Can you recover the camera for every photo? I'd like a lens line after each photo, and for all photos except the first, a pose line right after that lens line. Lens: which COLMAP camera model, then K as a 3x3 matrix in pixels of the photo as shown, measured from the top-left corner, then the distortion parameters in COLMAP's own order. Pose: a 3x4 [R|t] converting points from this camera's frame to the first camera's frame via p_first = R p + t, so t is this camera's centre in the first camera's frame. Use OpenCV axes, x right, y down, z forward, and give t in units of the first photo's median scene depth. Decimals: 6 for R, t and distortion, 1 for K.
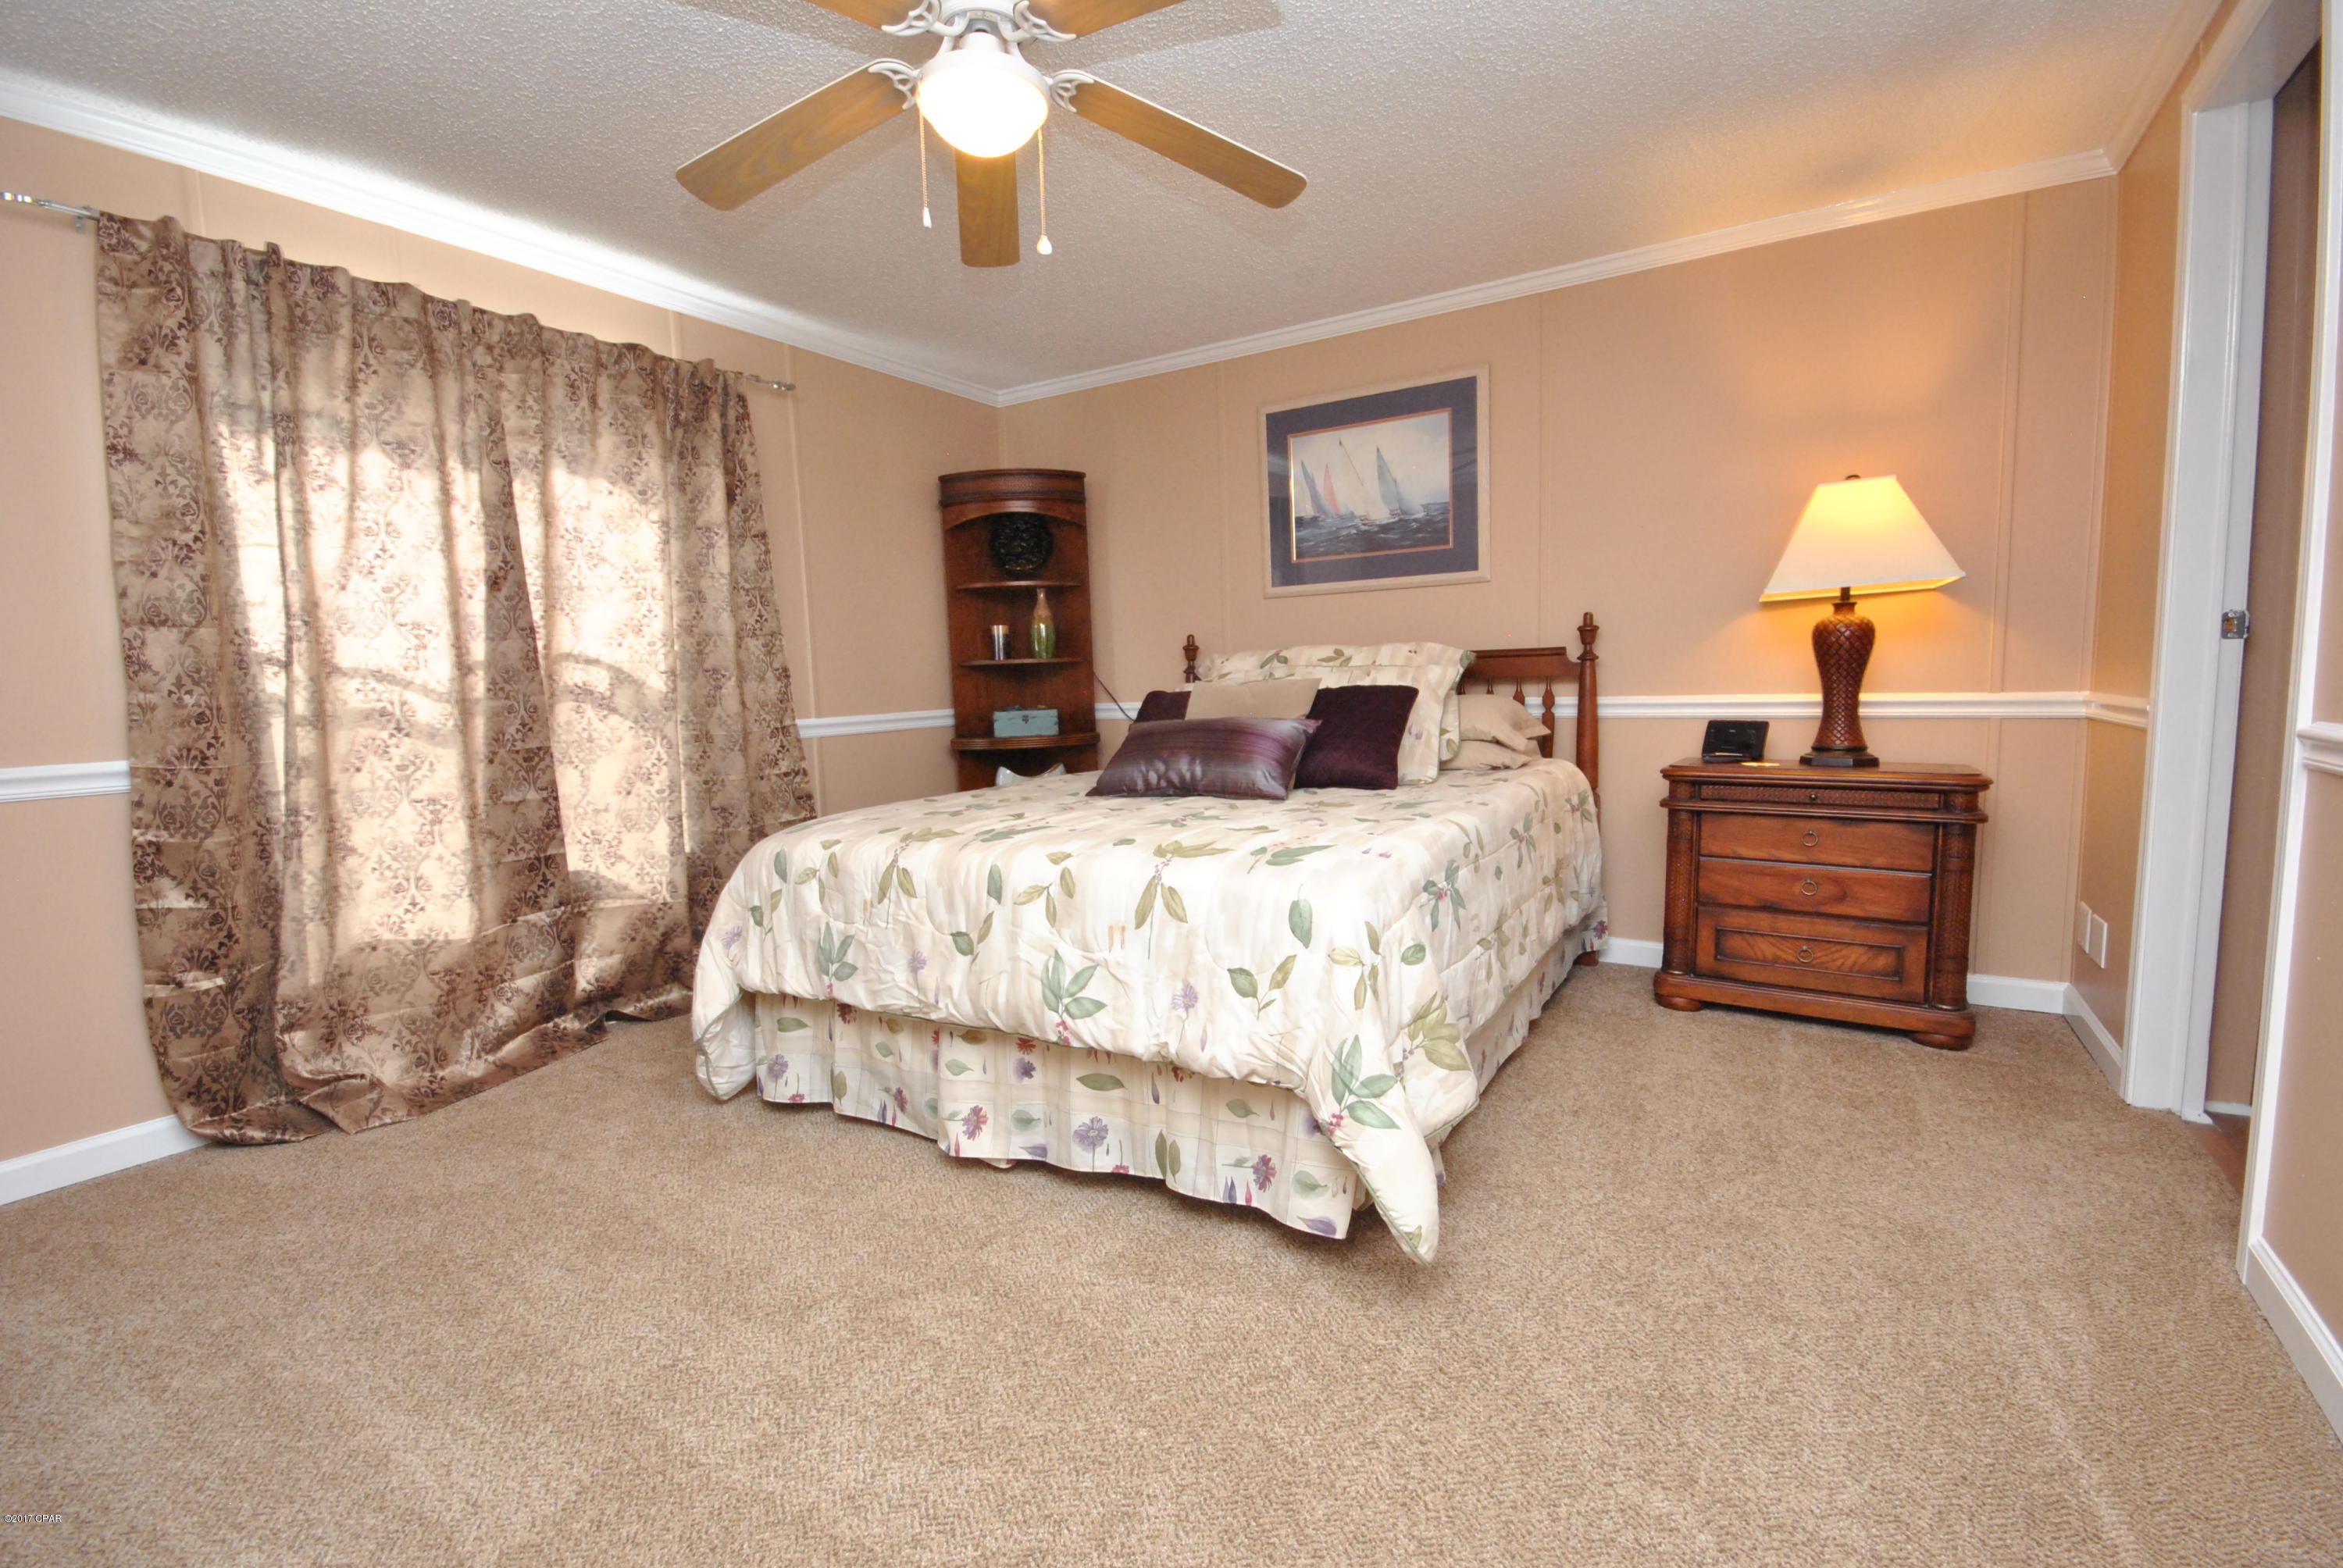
lens RADIAL K [[1038.9, 0, 1171.0], [0, 1038.9, 783.0], [0, 0, 1]] dist [-0.009996, 0.000052]
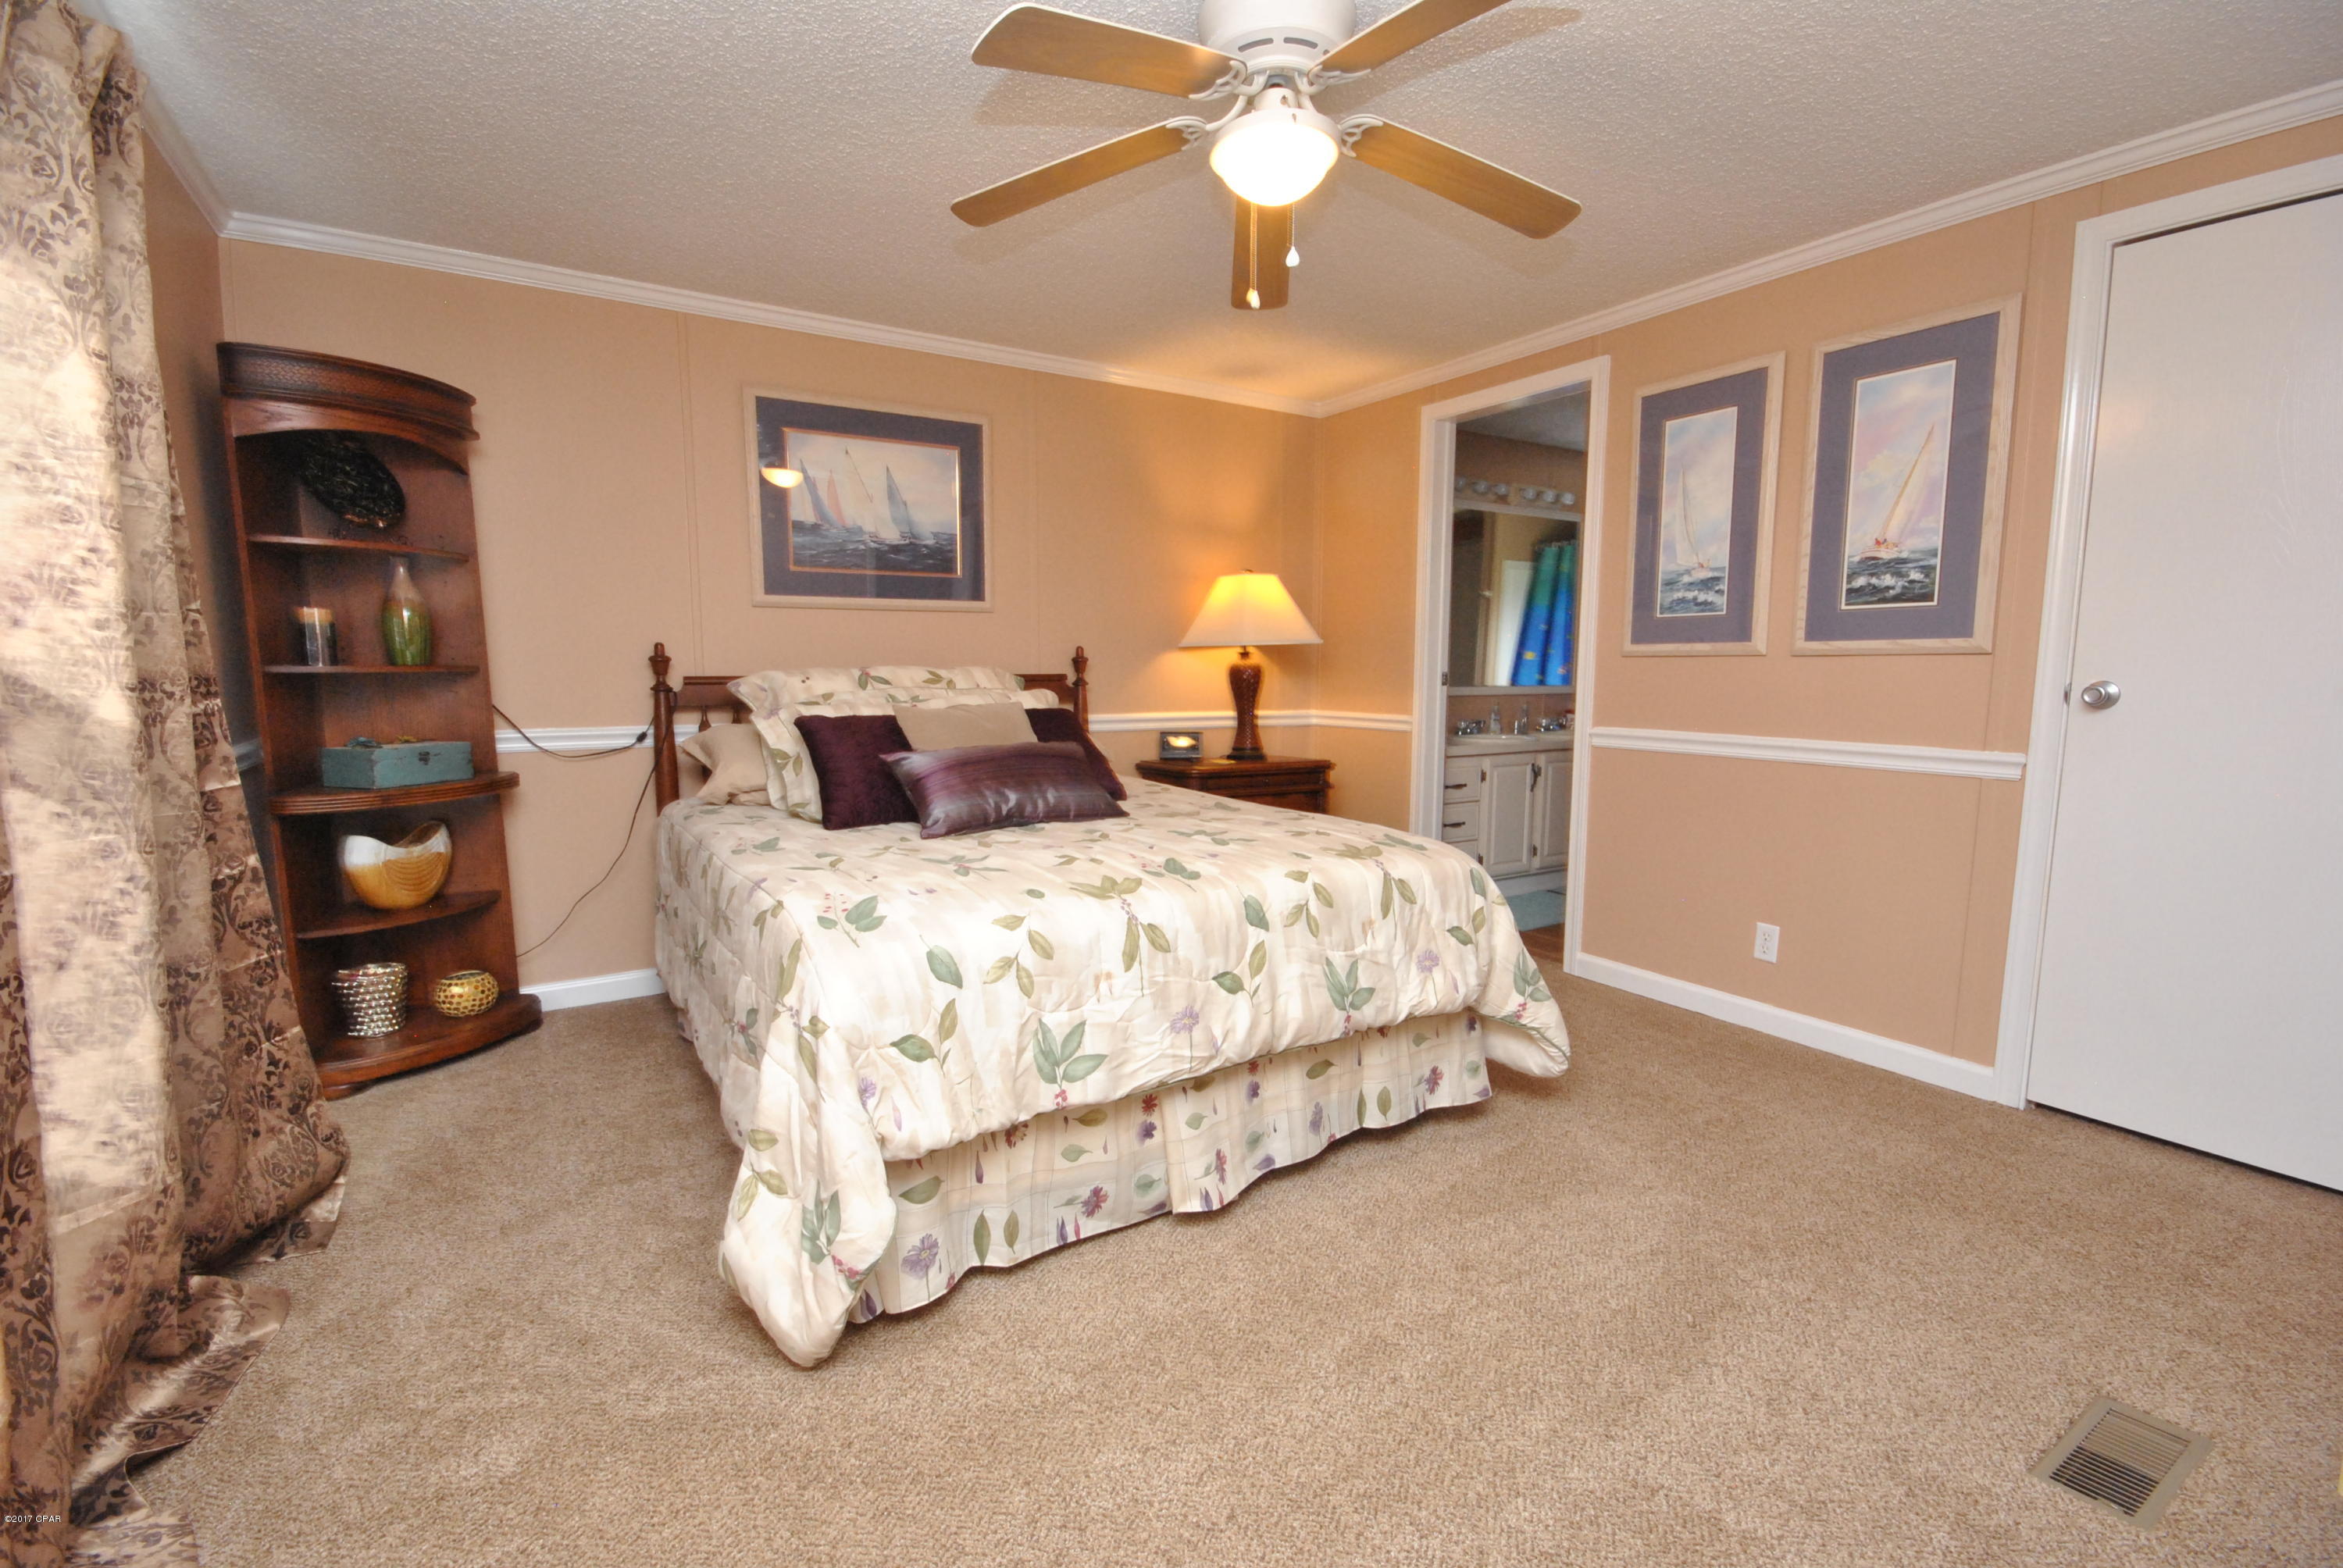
lens RADIAL K [[1038.9, 0, 1163.1], [0, 1038.9, 785.2], [0, 0, 1]] dist [-0.009996, 0.000052]
pose [[0.443670, -0.072606, 0.893244, -0.695633], [0.077038, 0.996113, 0.042704, -0.048767], [-0.892873, 0.049867, 0.447539, 0.392722]]
